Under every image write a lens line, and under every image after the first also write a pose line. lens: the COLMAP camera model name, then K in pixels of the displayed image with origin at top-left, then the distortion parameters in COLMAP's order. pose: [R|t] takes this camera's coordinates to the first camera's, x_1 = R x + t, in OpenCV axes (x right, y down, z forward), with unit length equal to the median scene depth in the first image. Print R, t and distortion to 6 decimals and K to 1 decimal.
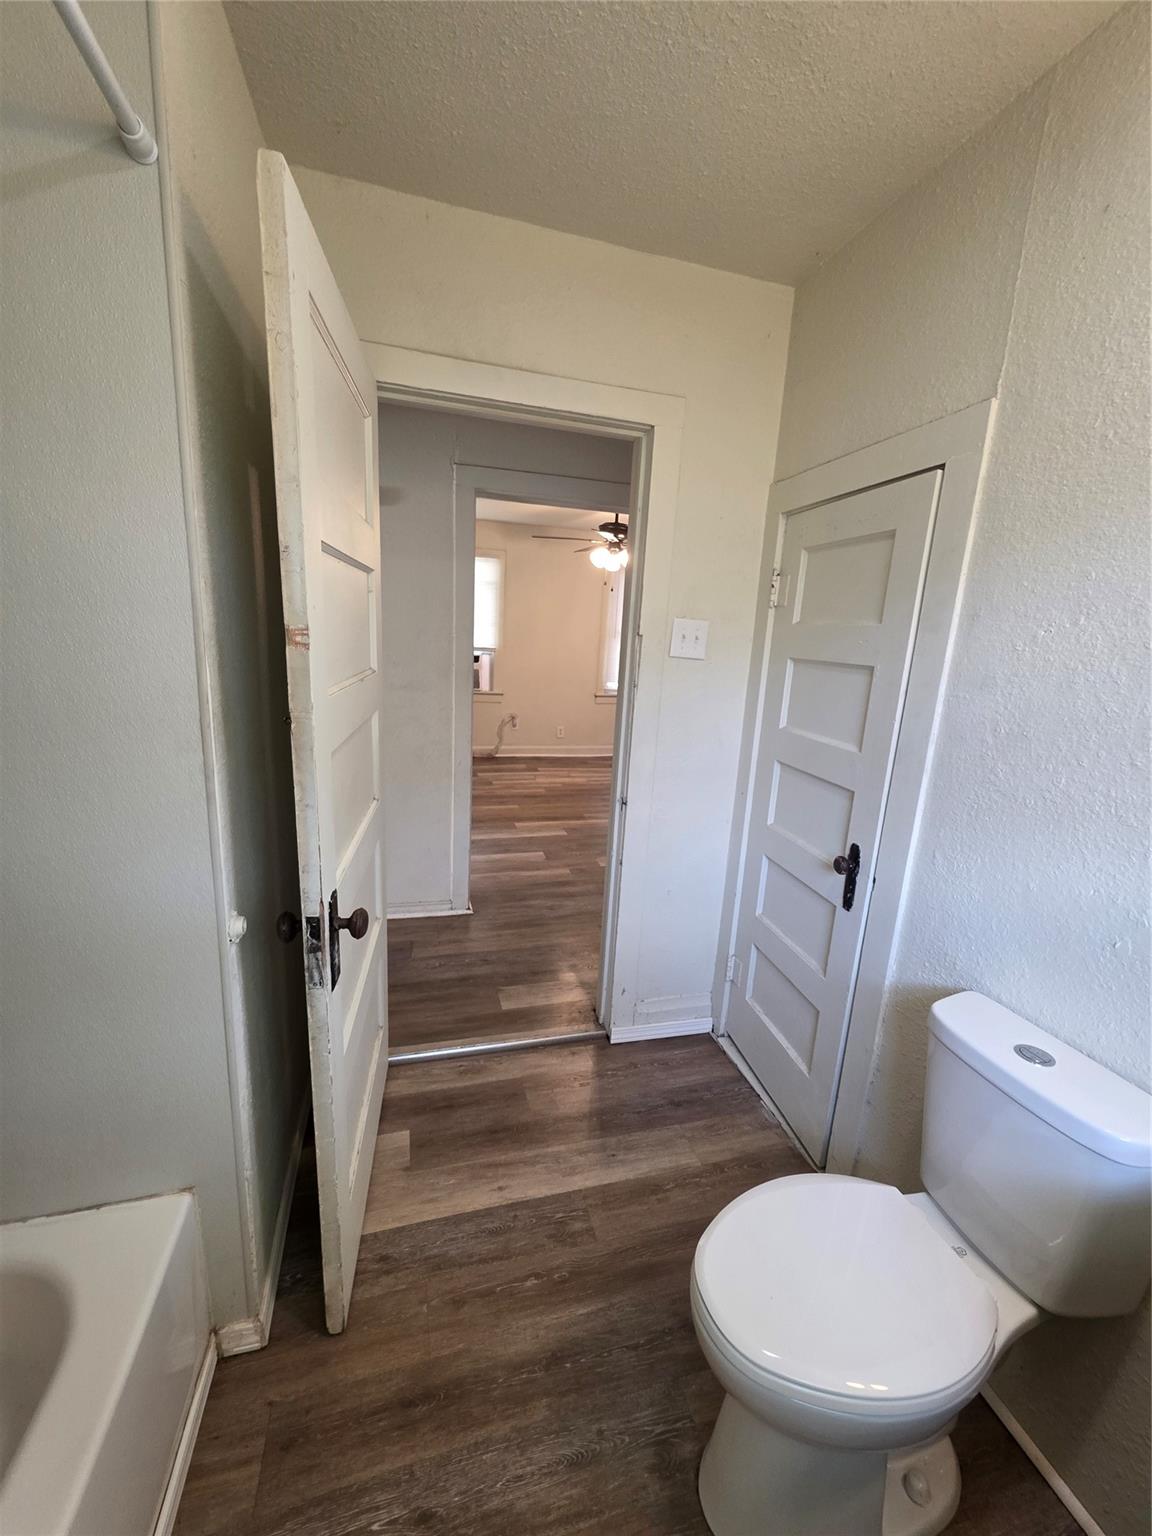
lens RADIAL K [[610.2, 0, 570.6], [0, 610.2, 775.3], [0, 0, 1]] dist [0.000782, -0.000005]
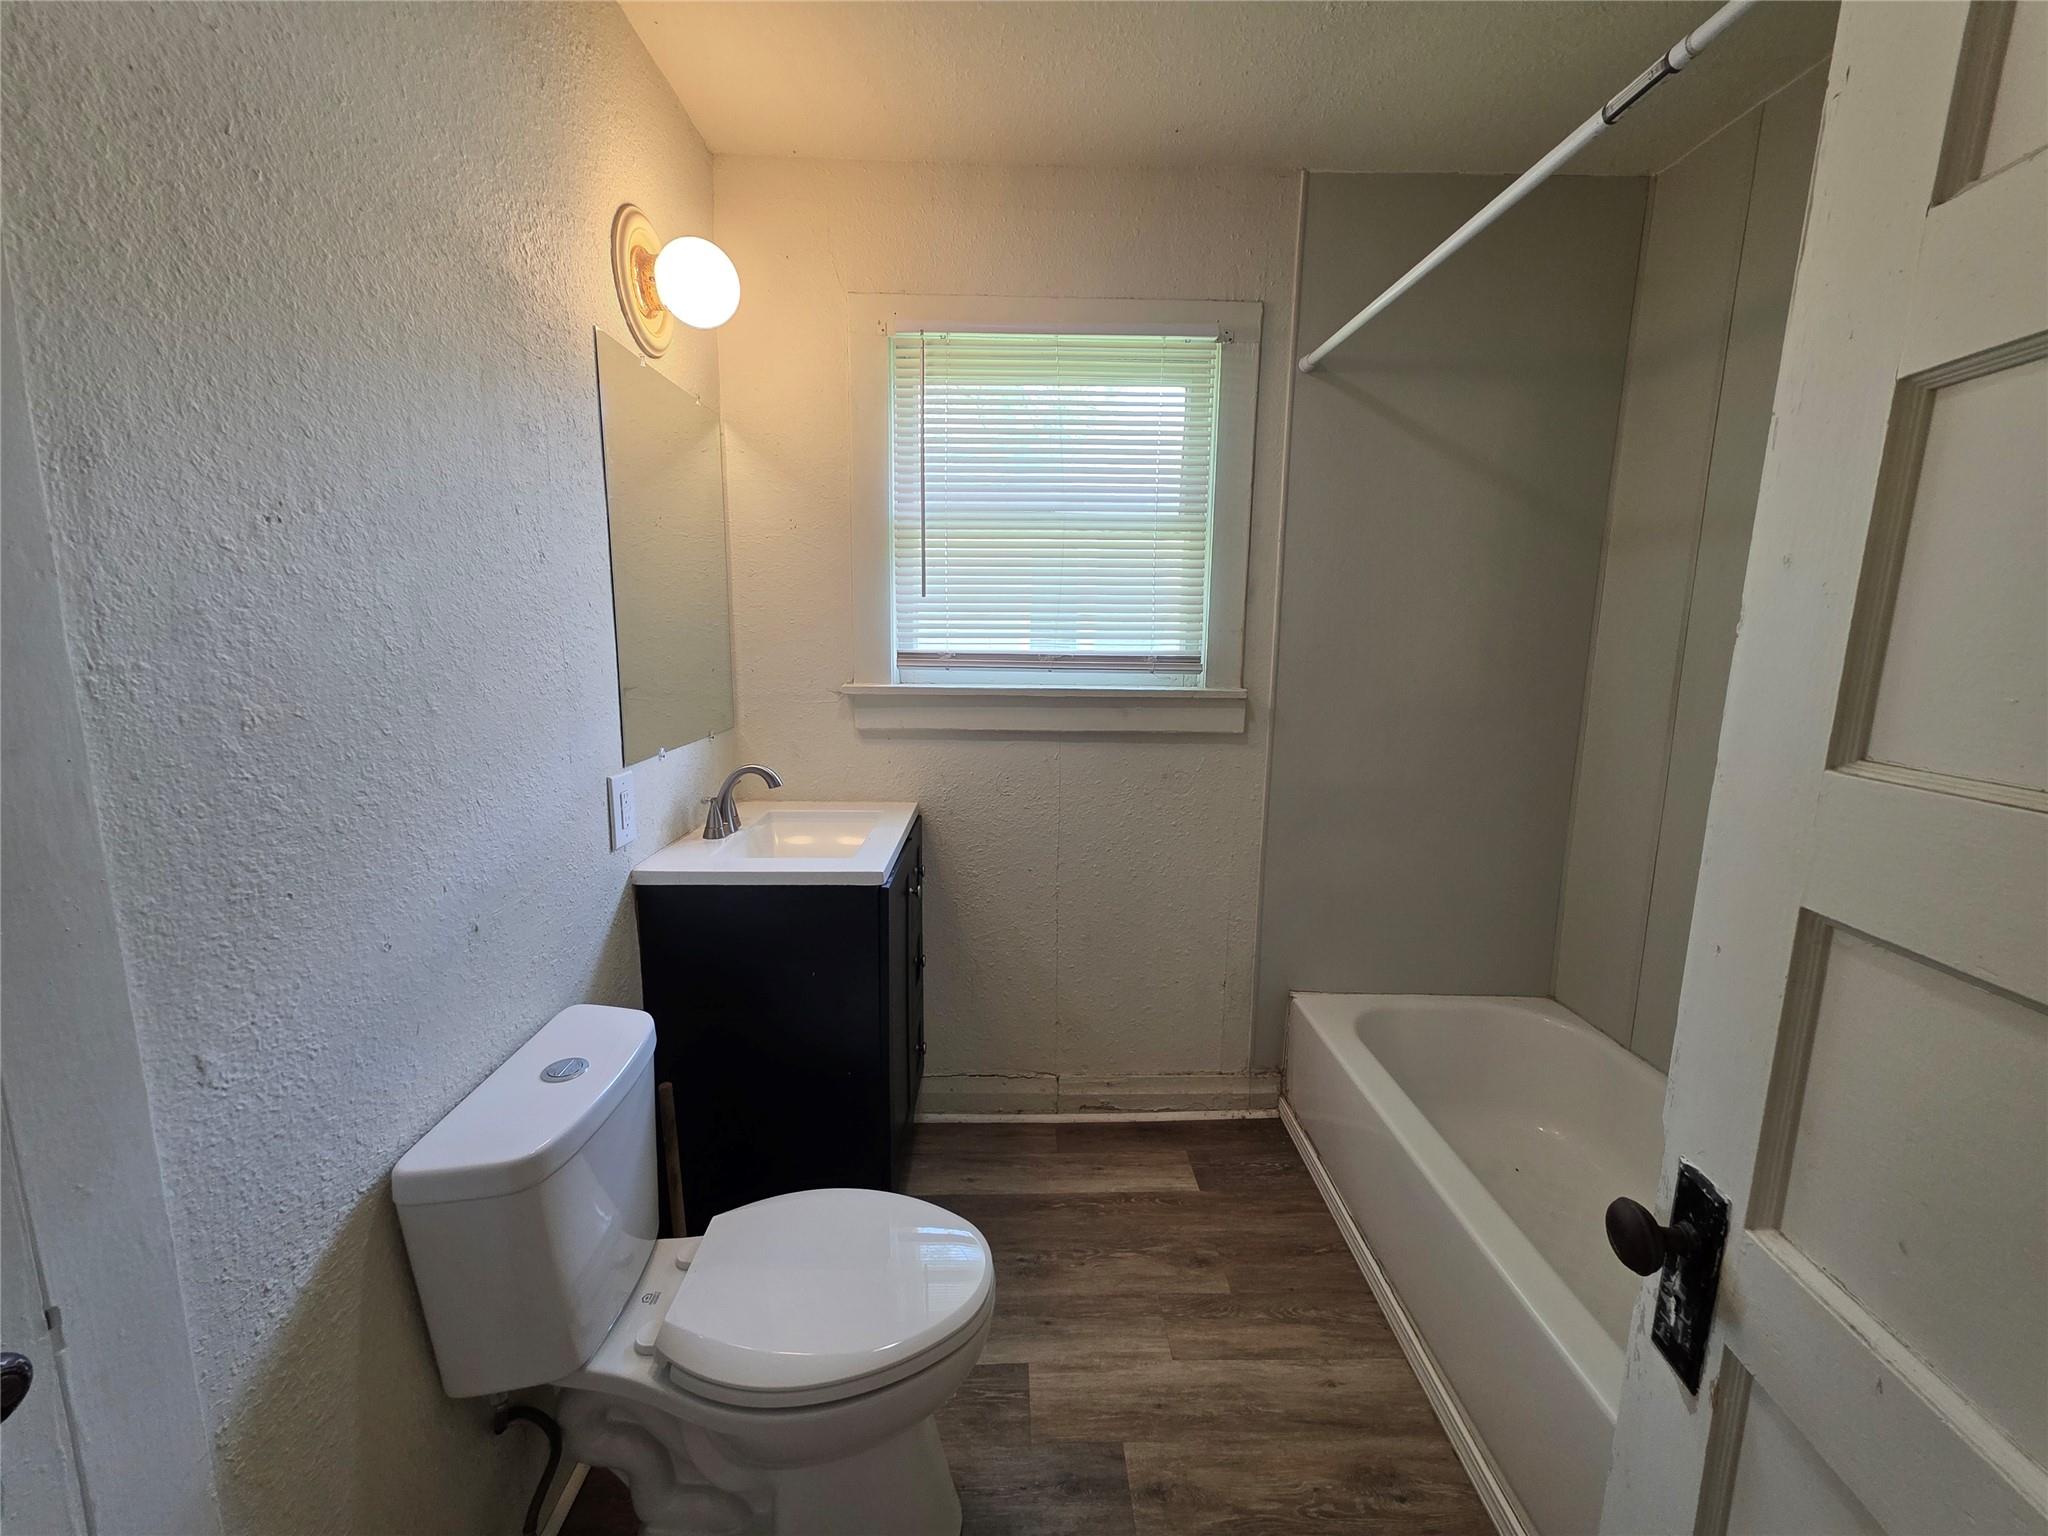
lens RADIAL K [[813.6, 0, 1018.6], [0, 813.6, 758.9], [0, 0, 1]] dist [0.000782, -0.000005]
pose [[-0.965932, -0.101531, 0.238050, -0.032632], [-0.001680, 0.922270, 0.386544, -0.317147], [-0.258792, 0.372975, -0.891020, 1.540062]]
